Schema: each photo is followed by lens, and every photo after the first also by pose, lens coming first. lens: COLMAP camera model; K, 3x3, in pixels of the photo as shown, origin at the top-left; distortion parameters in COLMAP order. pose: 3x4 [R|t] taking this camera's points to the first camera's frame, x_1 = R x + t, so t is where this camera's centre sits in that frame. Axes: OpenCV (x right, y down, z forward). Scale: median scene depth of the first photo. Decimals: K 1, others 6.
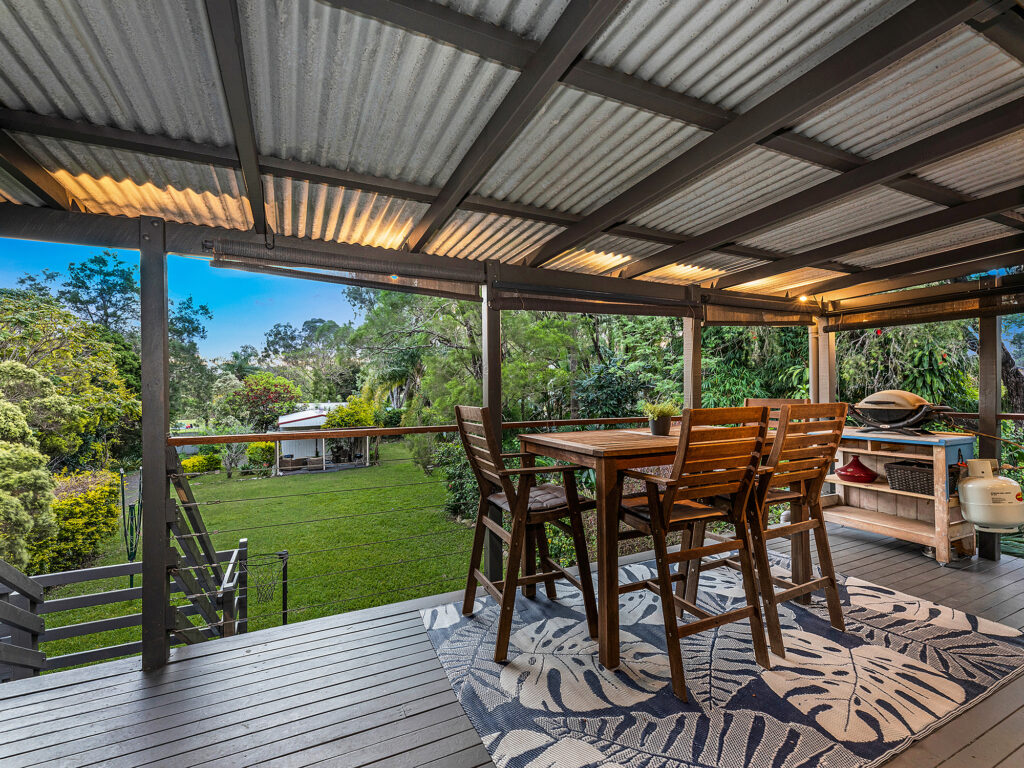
lens RADIAL K [[454.6, 0, 504.5], [0, 454.6, 382.4], [0, 0, 1]] dist [0.004321, 0.000323]
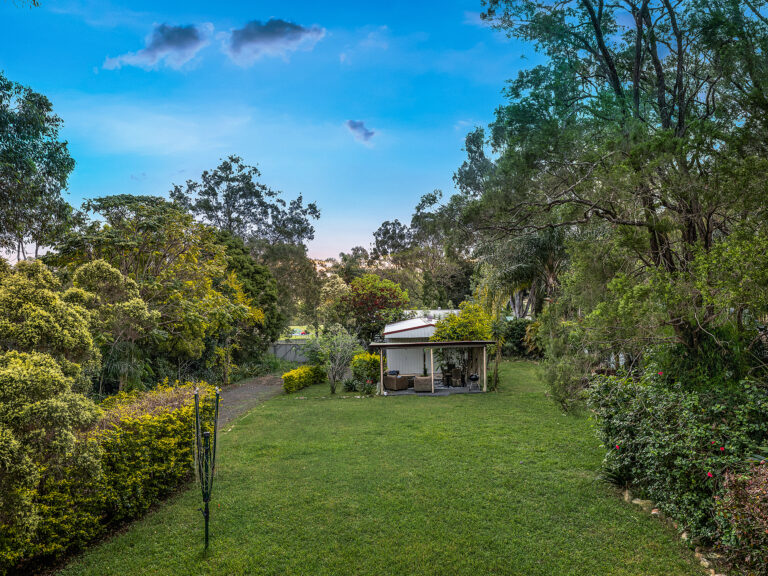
lens RADIAL K [[535.6, 0, 384.3], [0, 535.6, 289.9], [0, 0, 1]] dist [0.006222, -0.000804]
pose [[0.889474, -0.006238, -0.456942, -0.032724], [0.009288, 0.999947, 0.004429, 0.003744], [0.456890, -0.008183, 0.889485, 0.102113]]
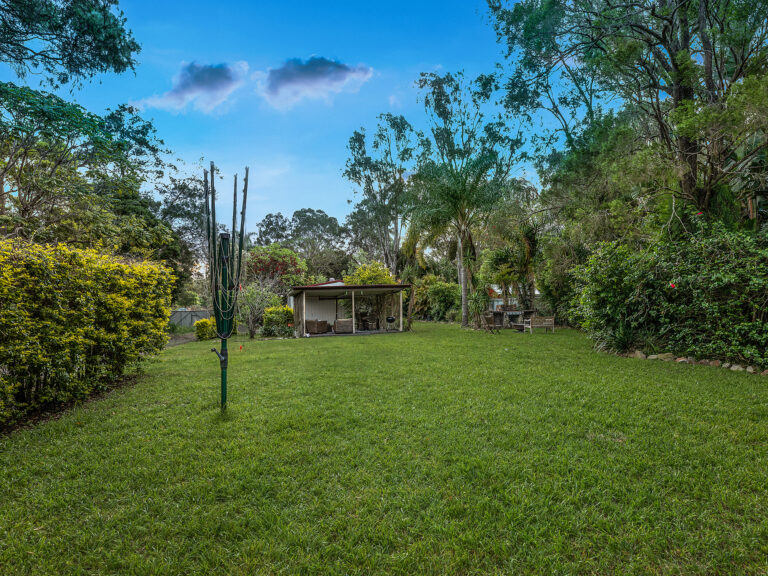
lens RADIAL K [[441.6, 0, 385.7], [0, 441.6, 291.9], [0, 0, 1]] dist [0.029931, 0.001489]
pose [[0.986934, -0.004204, -0.161069, -0.186378], [0.001548, 0.999861, -0.016613, 0.117070], [0.161116, 0.016147, 0.986803, 0.176658]]
